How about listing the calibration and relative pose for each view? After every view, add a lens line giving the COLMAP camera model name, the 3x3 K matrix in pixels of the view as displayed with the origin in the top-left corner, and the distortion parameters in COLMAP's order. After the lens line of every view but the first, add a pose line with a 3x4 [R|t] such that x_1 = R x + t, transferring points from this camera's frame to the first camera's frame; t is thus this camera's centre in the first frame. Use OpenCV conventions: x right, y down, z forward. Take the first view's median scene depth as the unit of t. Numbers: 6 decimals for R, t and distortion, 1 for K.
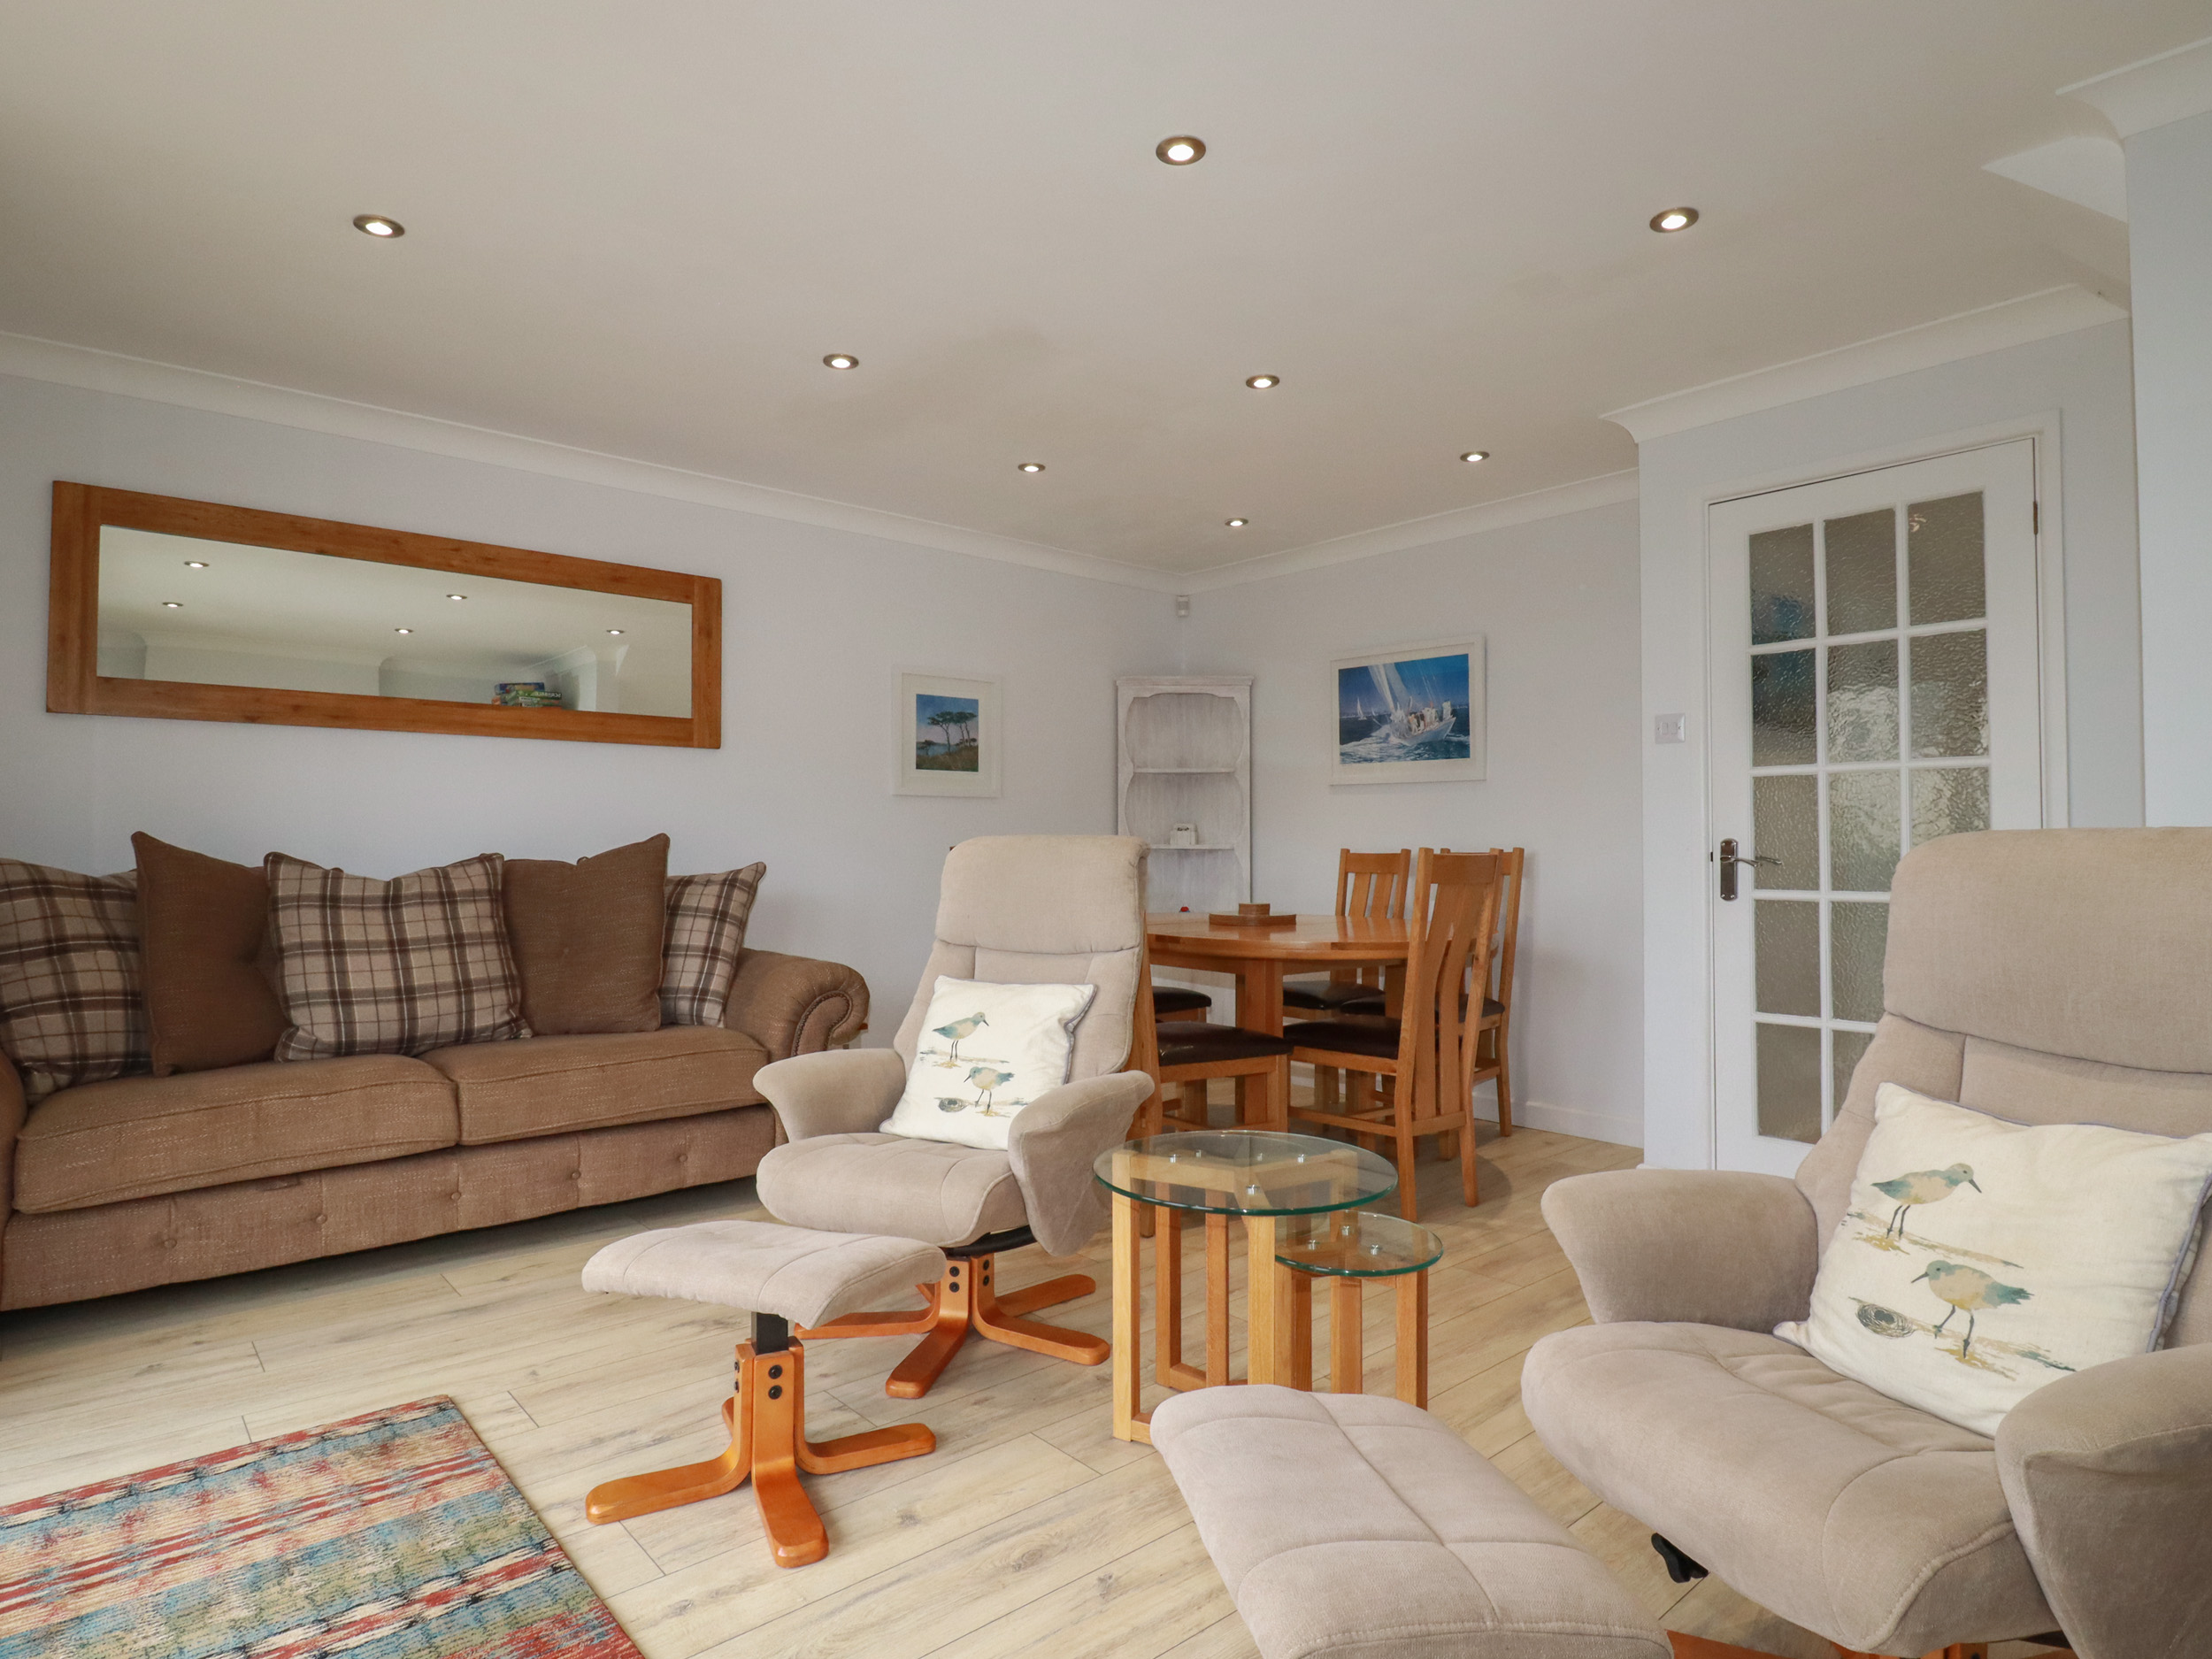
lens RADIAL K [[1213.2, 0, 1107.5], [0, 1213.2, 834.5], [0, 0, 1]] dist [-0.000774, -0.014459]
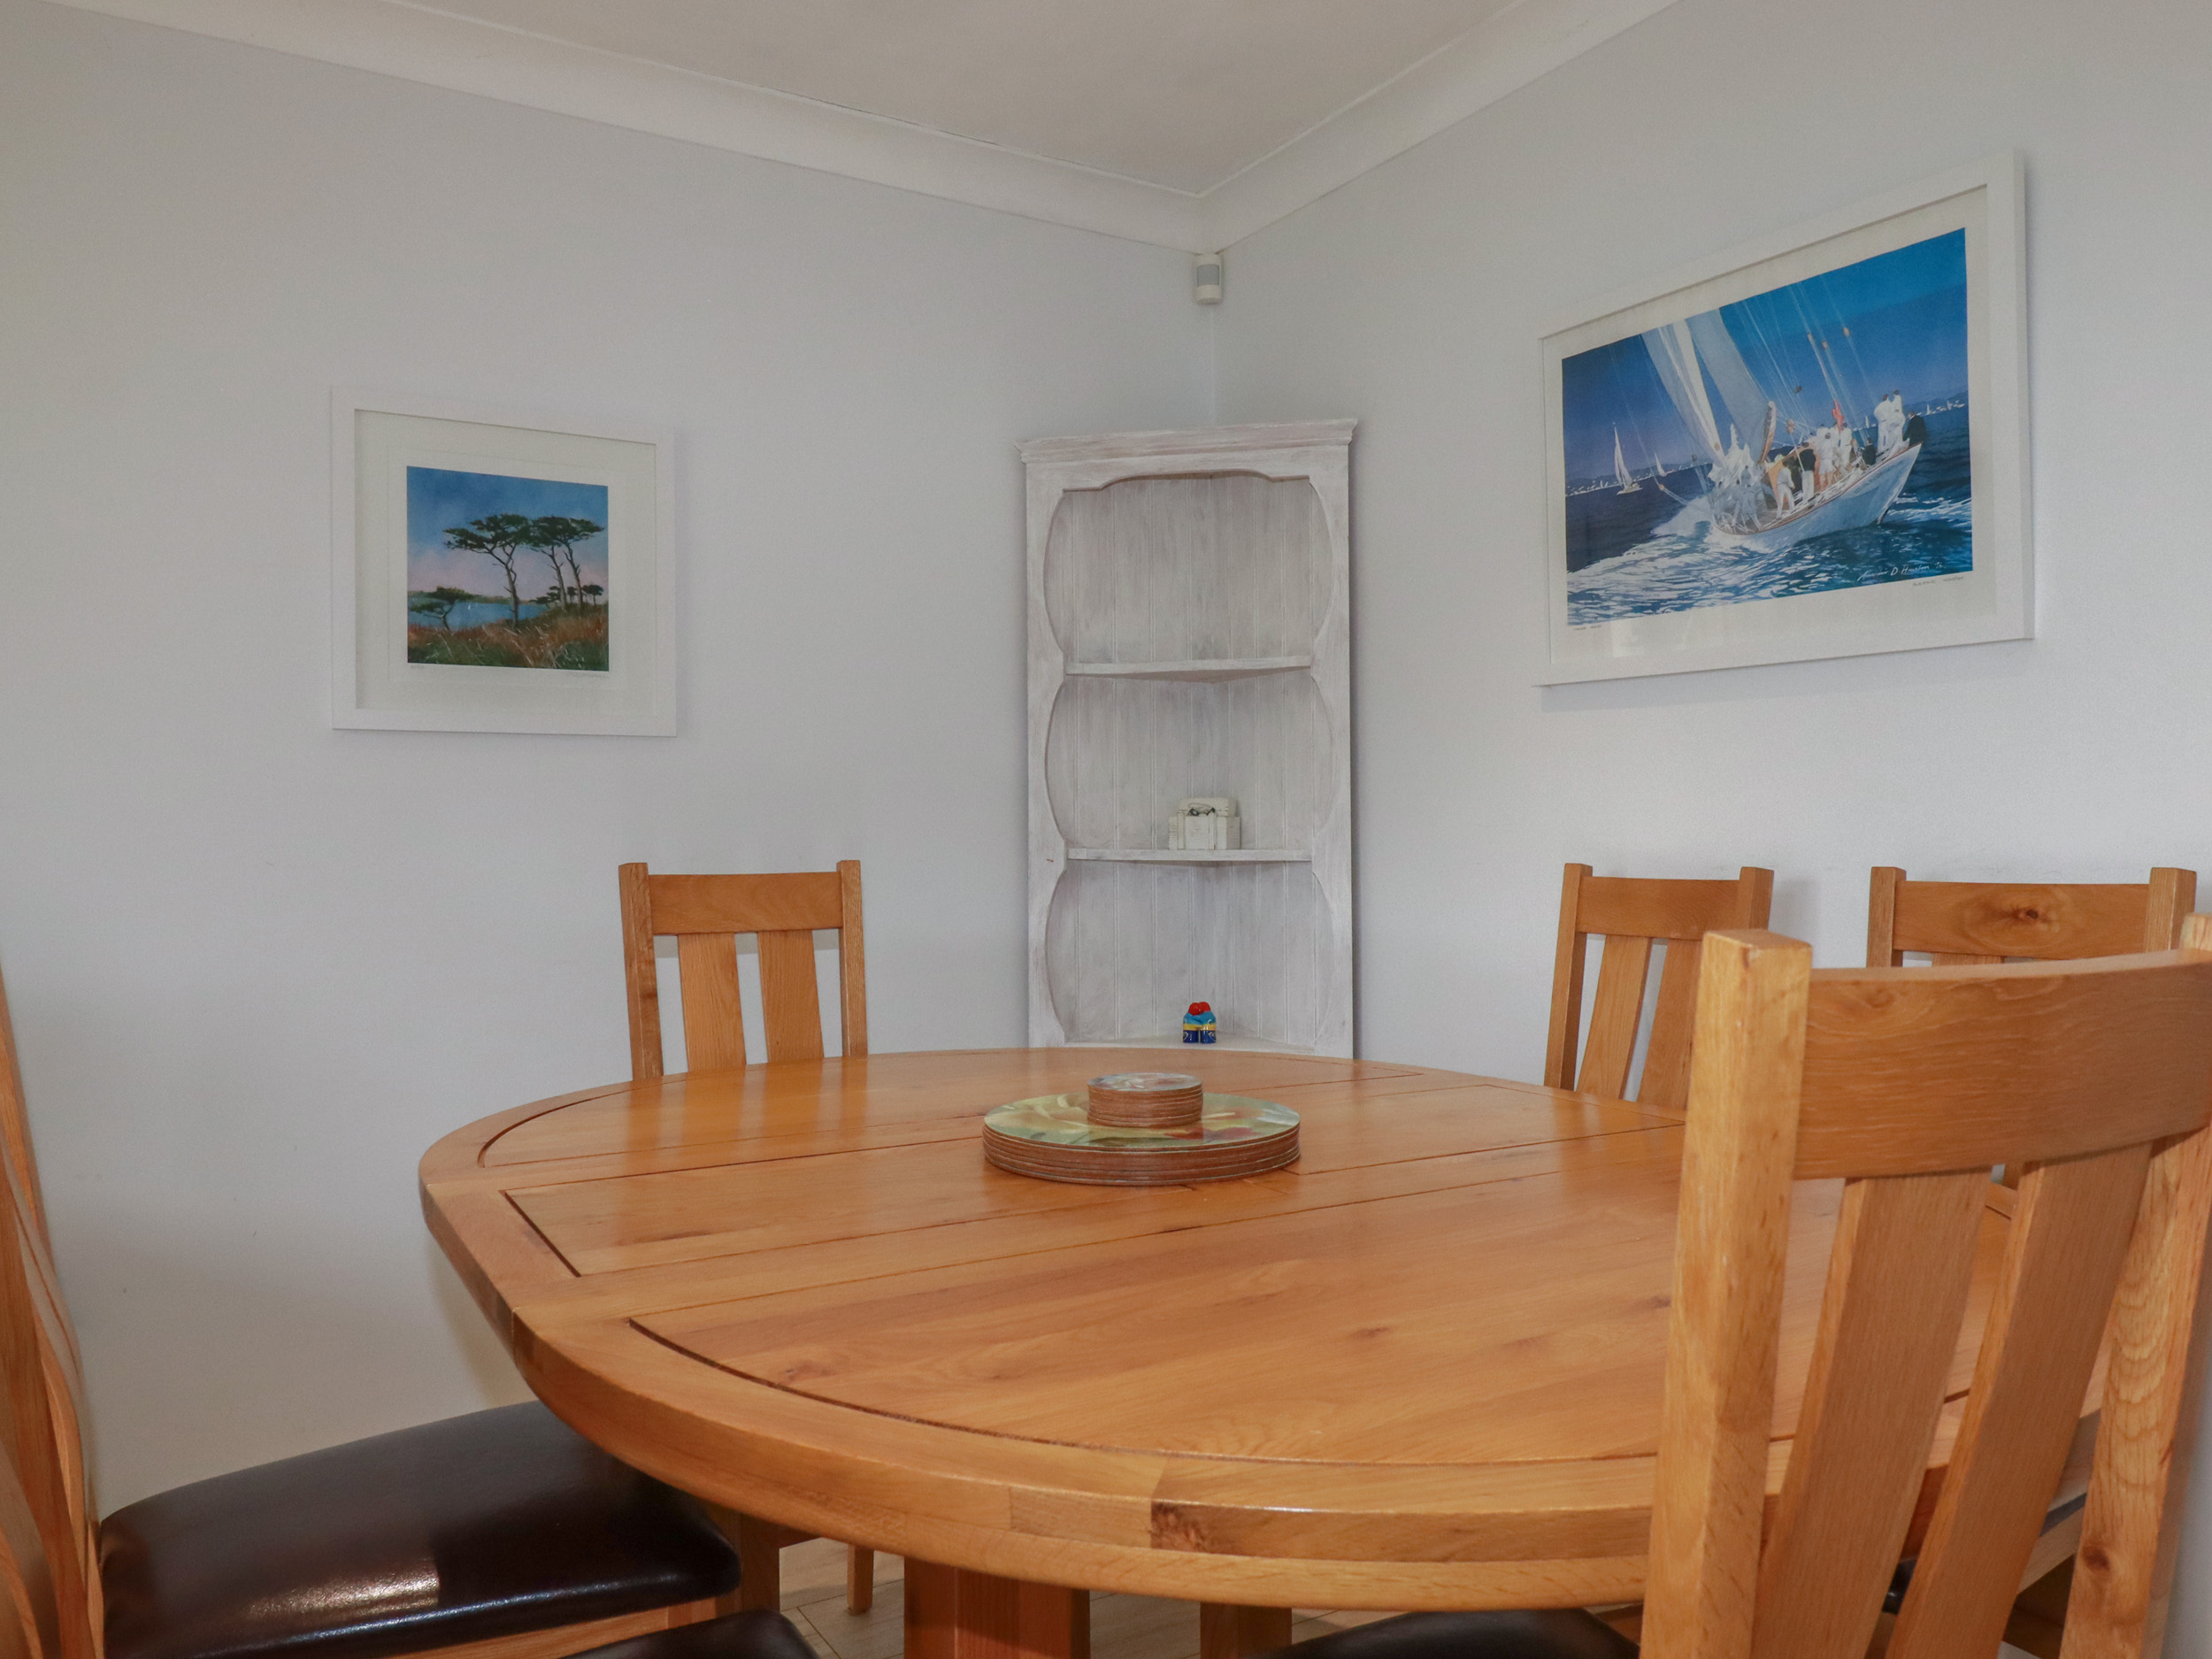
lens RADIAL K [[1619.4, 0, 1109.3], [0, 1619.4, 829.5], [0, 0, 1]] dist [0.008478, 0.000433]
pose [[0.985082, -0.008498, -0.171875, 0.144232], [0.009759, 0.999931, 0.006491, -0.002510], [0.171808, -0.008071, 0.985097, 0.522869]]
